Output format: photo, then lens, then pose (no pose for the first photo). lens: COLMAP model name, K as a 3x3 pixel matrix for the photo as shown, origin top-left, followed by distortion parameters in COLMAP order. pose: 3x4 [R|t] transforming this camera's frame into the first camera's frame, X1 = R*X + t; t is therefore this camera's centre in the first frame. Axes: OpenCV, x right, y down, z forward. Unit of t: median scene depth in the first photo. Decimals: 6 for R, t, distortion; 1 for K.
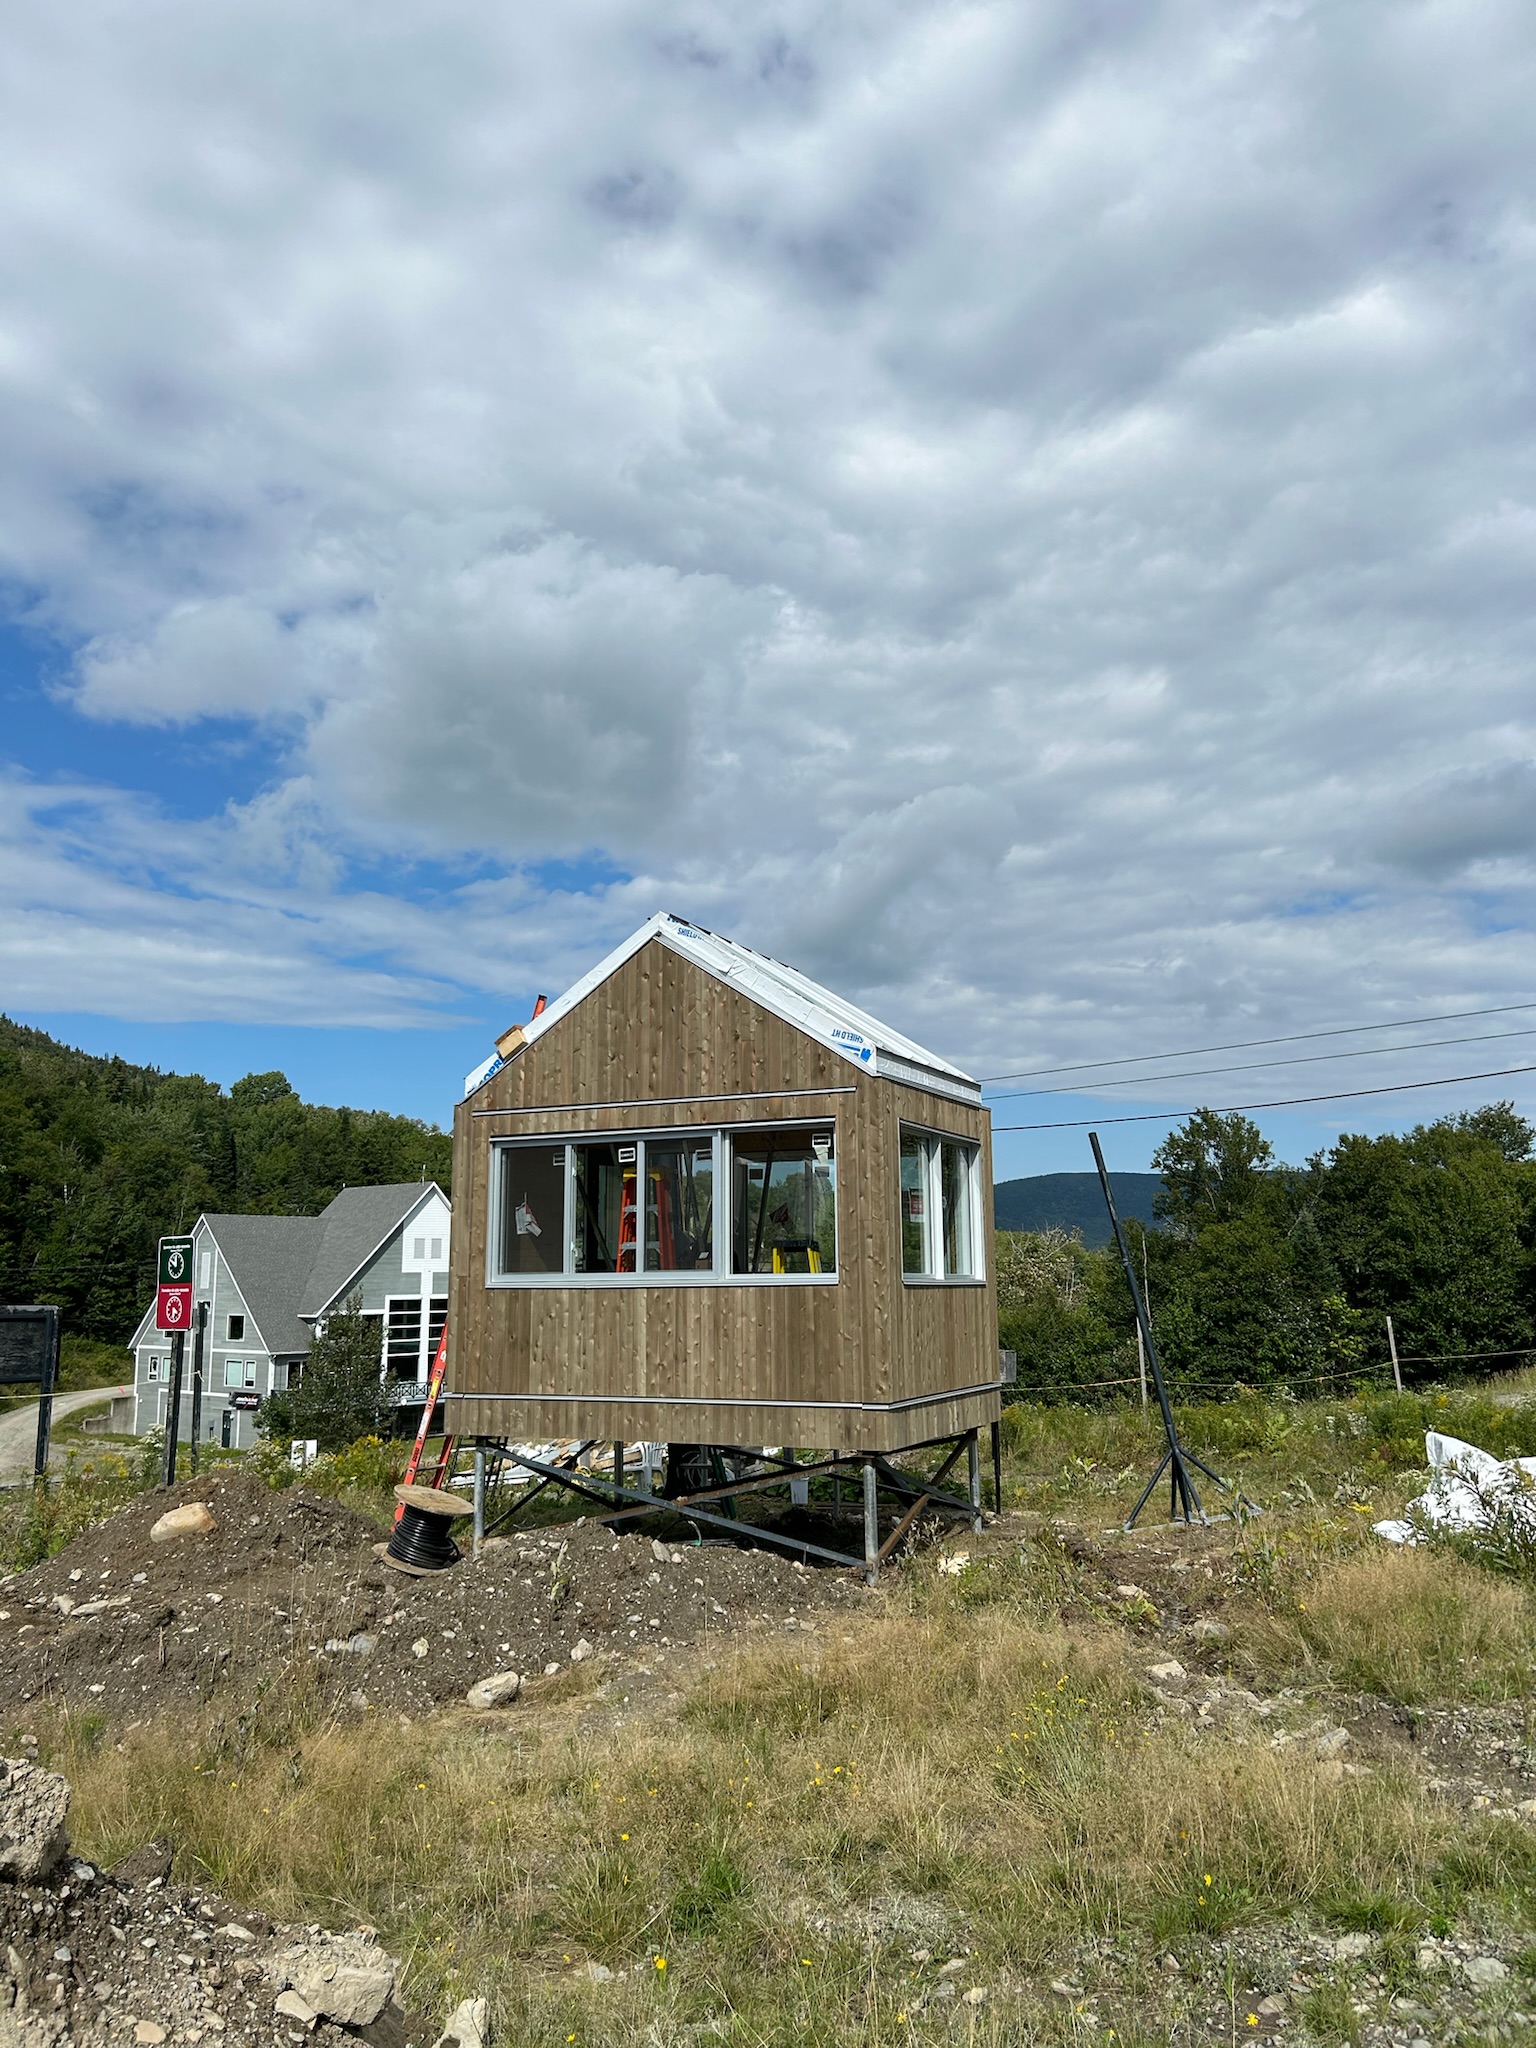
lens RADIAL K [[1540.6, 0, 768.0], [0, 1540.6, 1024.0], [0, 0, 1]] dist [0.150163, -0.287870]
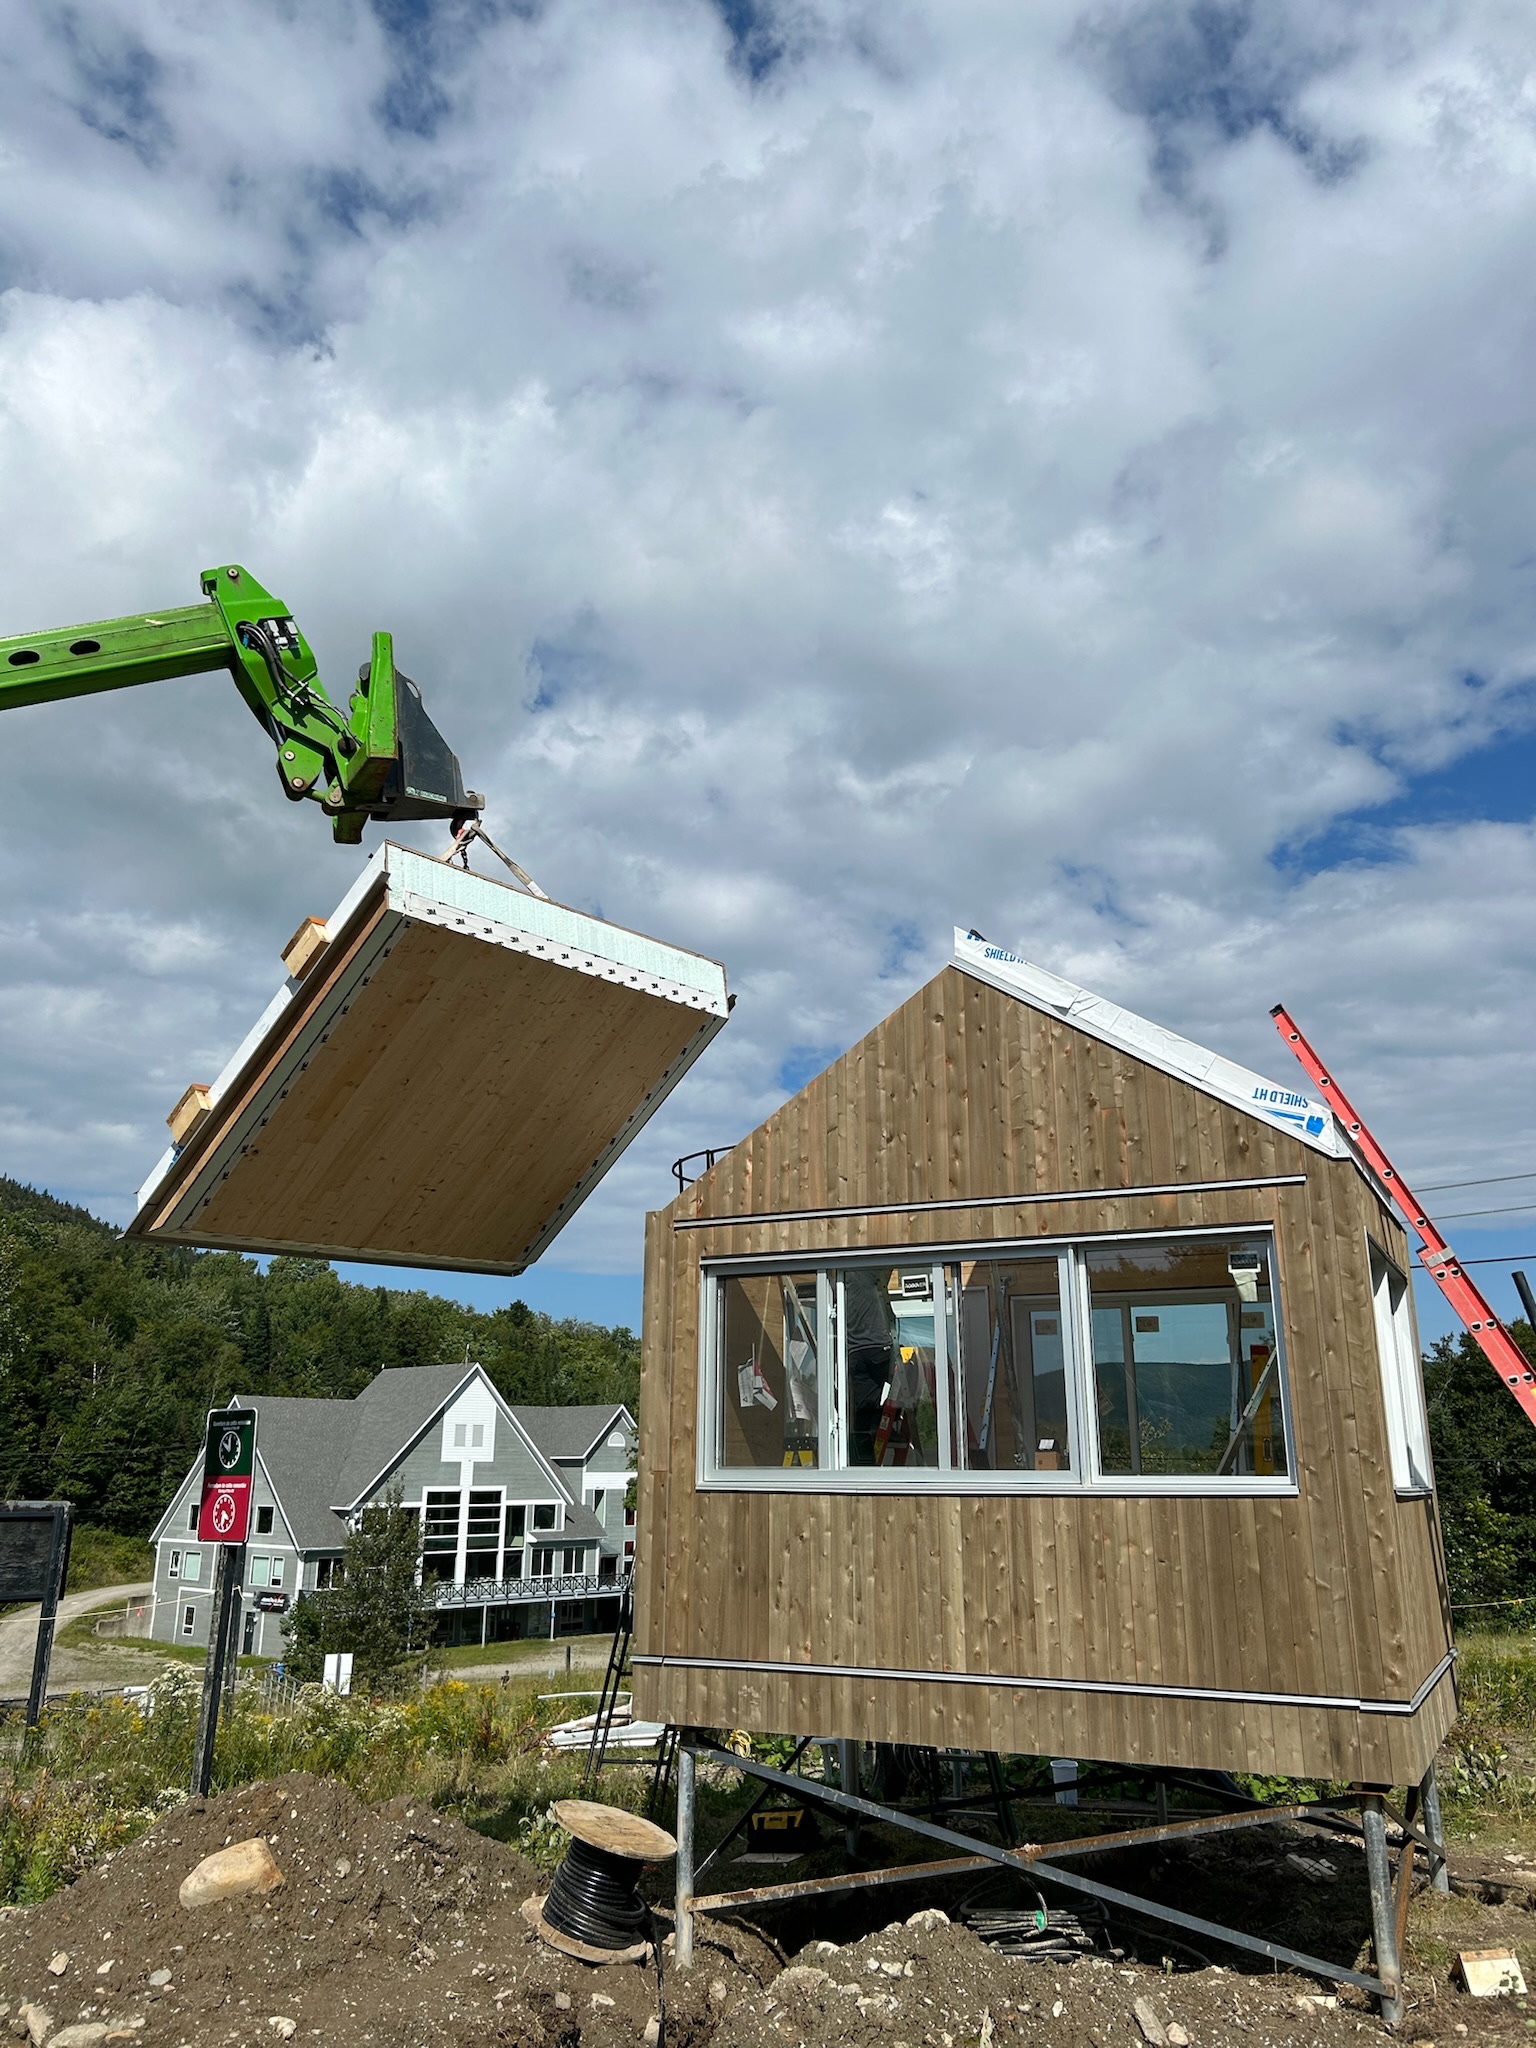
lens RADIAL K [[1506.8, 0, 768.0], [0, 1506.8, 1024.0], [0, 0, 1]] dist [0.056620, -0.067275]
pose [[0.999883, 0.005717, -0.014214, -0.144257], [-0.007440, 0.992223, -0.124251, 0.053994], [0.013393, 0.124342, 0.992149, 0.341419]]
